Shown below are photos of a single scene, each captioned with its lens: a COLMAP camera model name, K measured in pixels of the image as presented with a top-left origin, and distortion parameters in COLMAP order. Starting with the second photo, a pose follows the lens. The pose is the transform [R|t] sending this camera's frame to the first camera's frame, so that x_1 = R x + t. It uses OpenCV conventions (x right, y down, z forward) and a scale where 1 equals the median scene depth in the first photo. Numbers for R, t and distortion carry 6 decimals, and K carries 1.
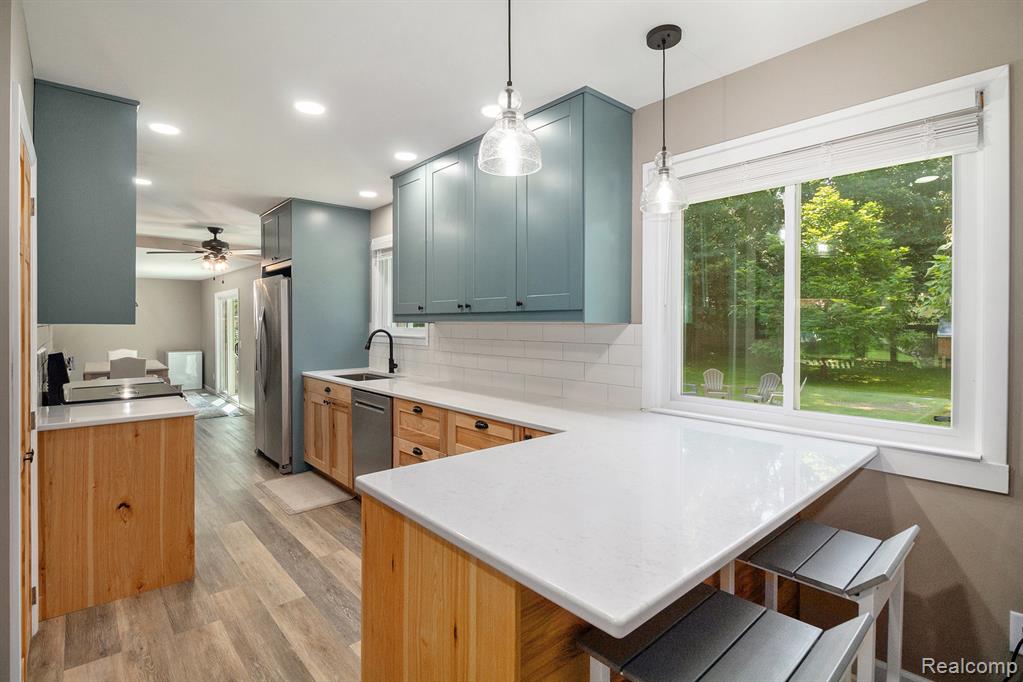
lens RADIAL K [[486.6, 0, 509.5], [0, 486.6, 330.7], [0, 0, 1]] dist [-0.000004, -0.012979]
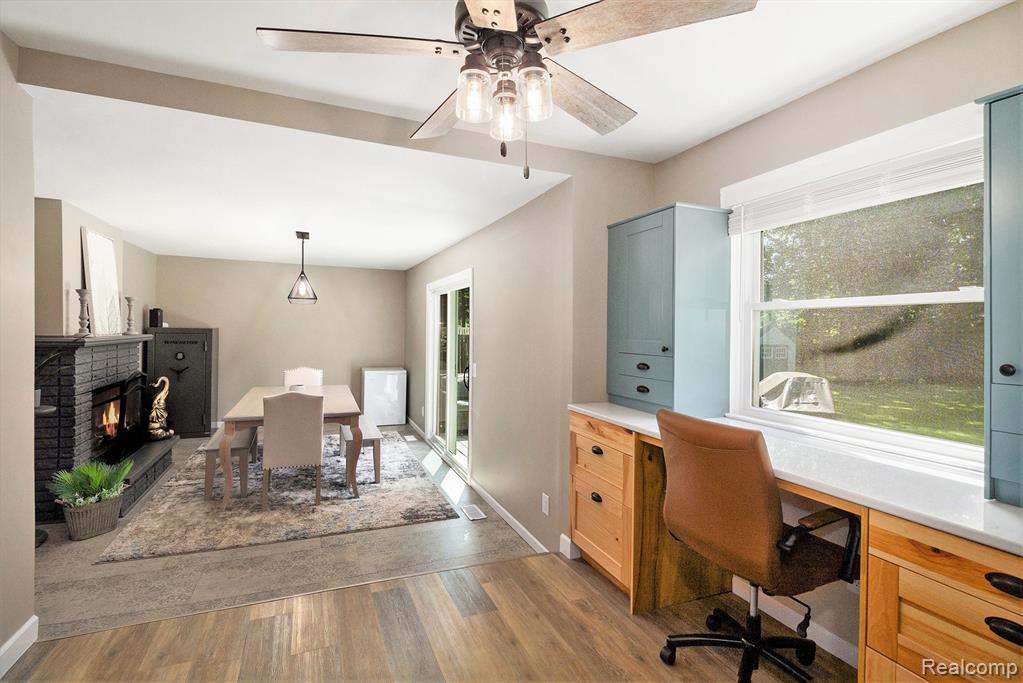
lens RADIAL K [[474.6, 0, 506.4], [0, 474.6, 333.4], [0, 0, 1]] dist [0.000938, 0.000698]
pose [[0.943333, 0.012776, -0.331602, -0.295400], [-0.015922, 0.999850, -0.006773, -0.008311], [0.331466, 0.011669, 0.943395, 0.438238]]
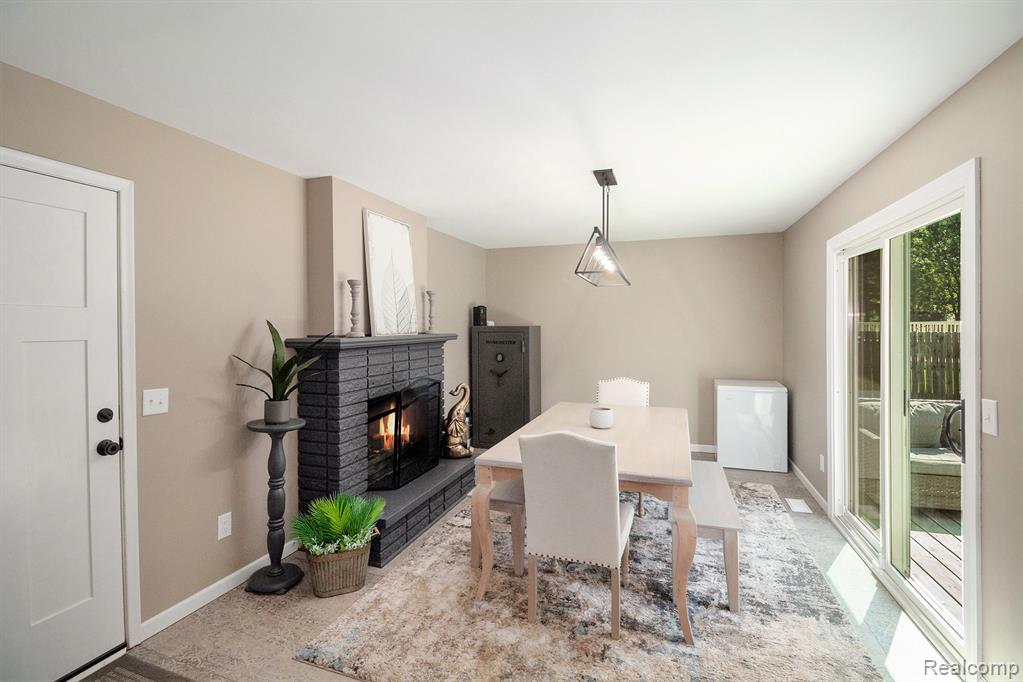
lens RADIAL K [[474.6, 0, 506.4], [0, 474.6, 332.9], [0, 0, 1]] dist [0.000938, 0.000698]
pose [[0.479380, 0.003196, -0.877601, -0.407650], [-0.004378, 0.999990, 0.001250, -0.005960], [0.877596, 0.003243, 0.479389, 0.614802]]
